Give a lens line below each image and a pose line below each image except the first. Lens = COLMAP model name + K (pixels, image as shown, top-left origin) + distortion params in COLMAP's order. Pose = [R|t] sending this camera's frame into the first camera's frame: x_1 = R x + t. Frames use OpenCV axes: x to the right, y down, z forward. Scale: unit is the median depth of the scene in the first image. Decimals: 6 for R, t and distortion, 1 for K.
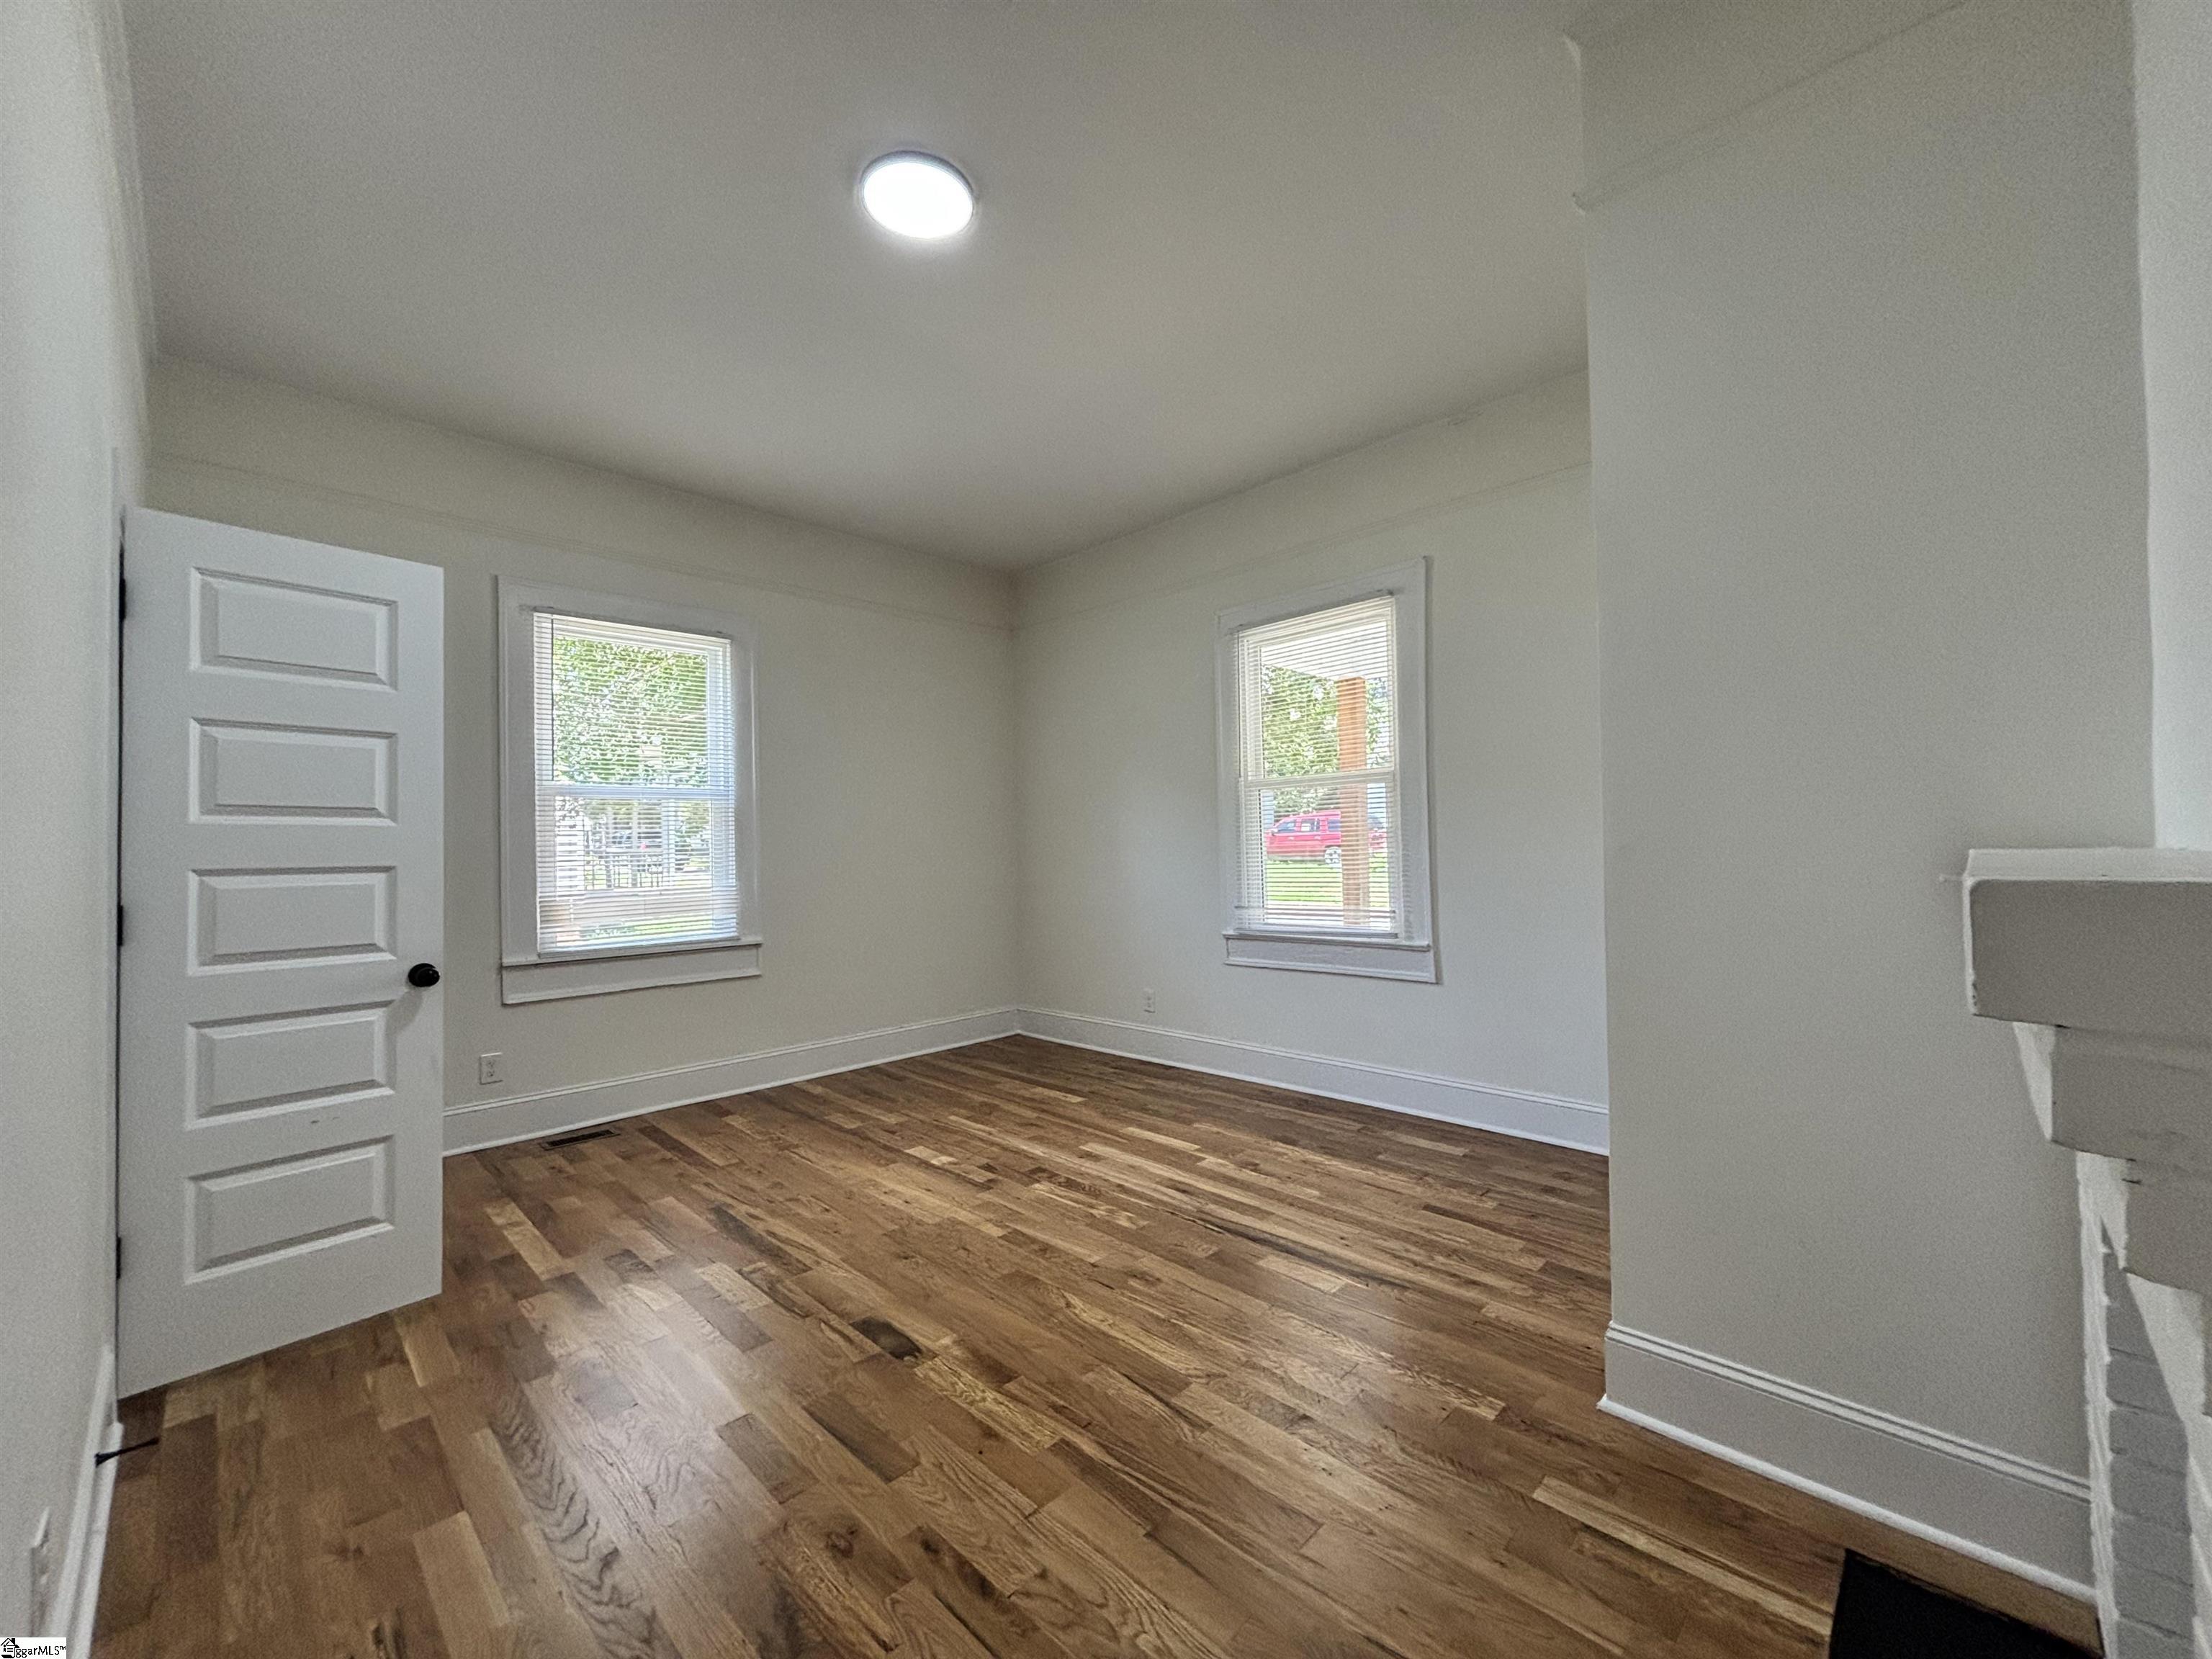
lens RADIAL K [[889.8, 0, 1106.0], [0, 889.8, 829.5], [0, 0, 1]] dist [-0.000086, -0.000552]
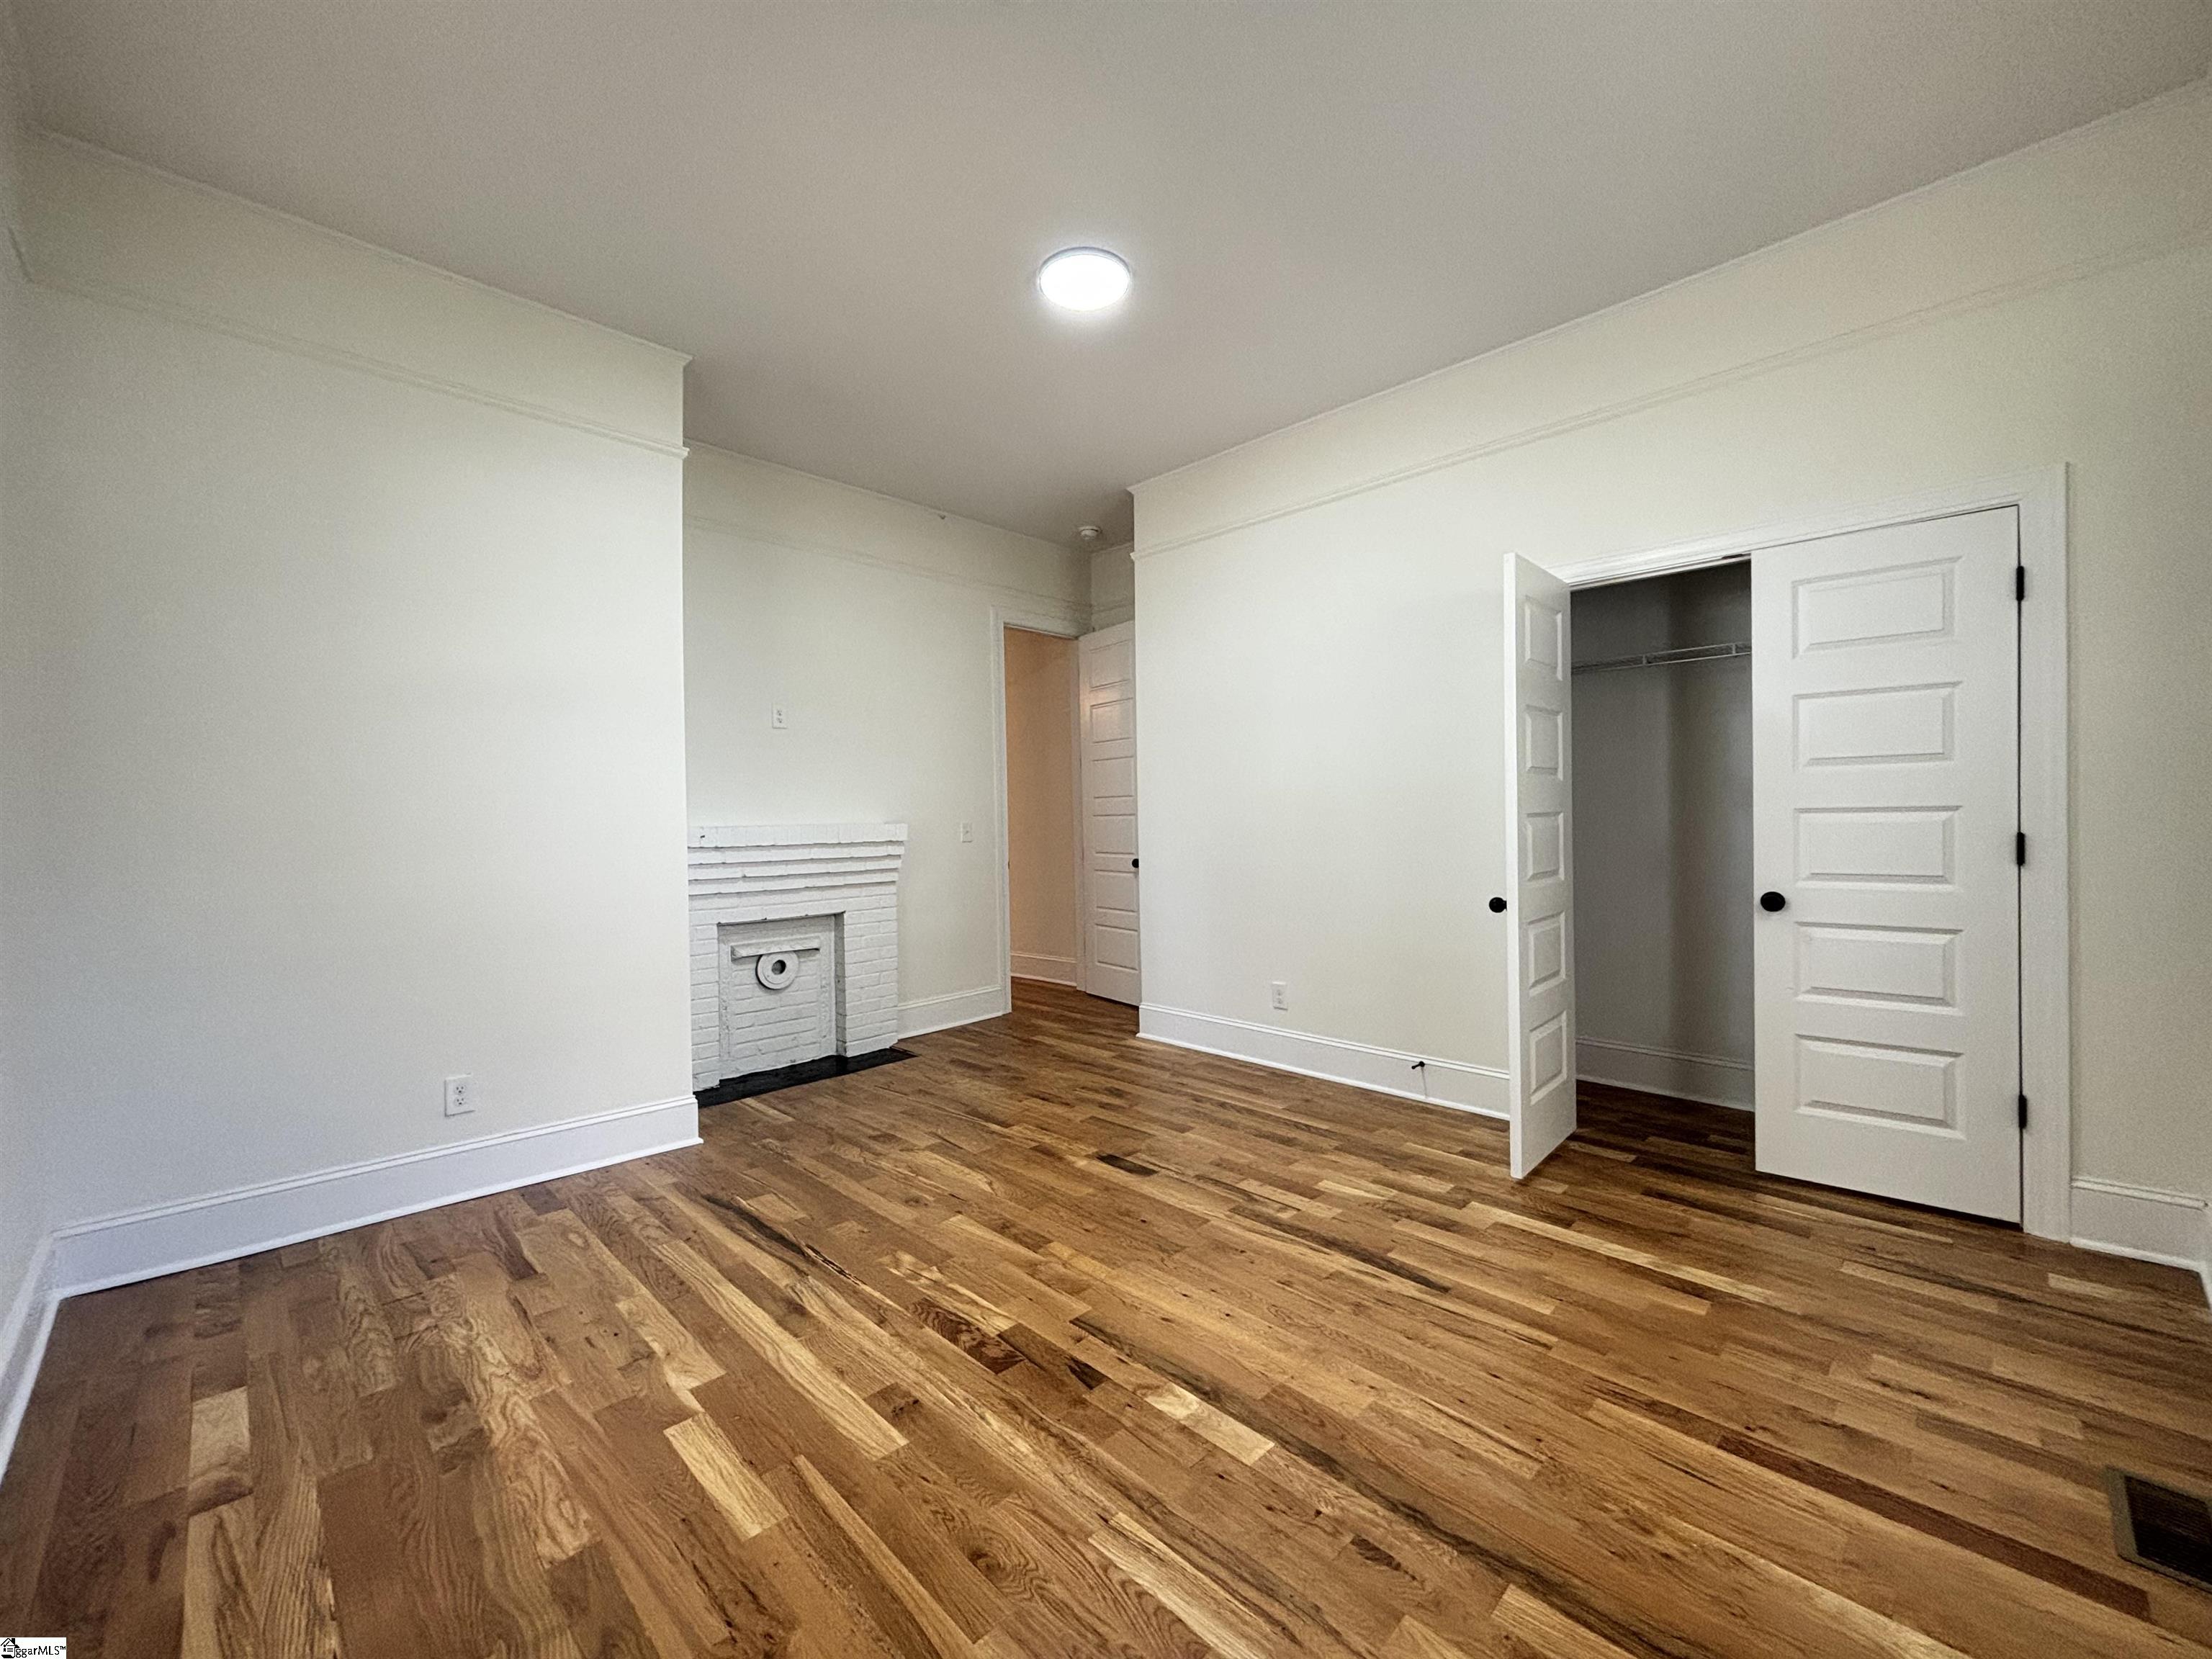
lens RADIAL K [[889.8, 0, 1106.0], [0, 889.8, 829.5], [0, 0, 1]] dist [-0.000086, -0.000552]
pose [[-0.999399, 0.033163, 0.010133, -0.182230], [0.033143, 0.999448, -0.002164, 0.038866], [-0.010199, -0.001827, -0.999946, 1.764057]]
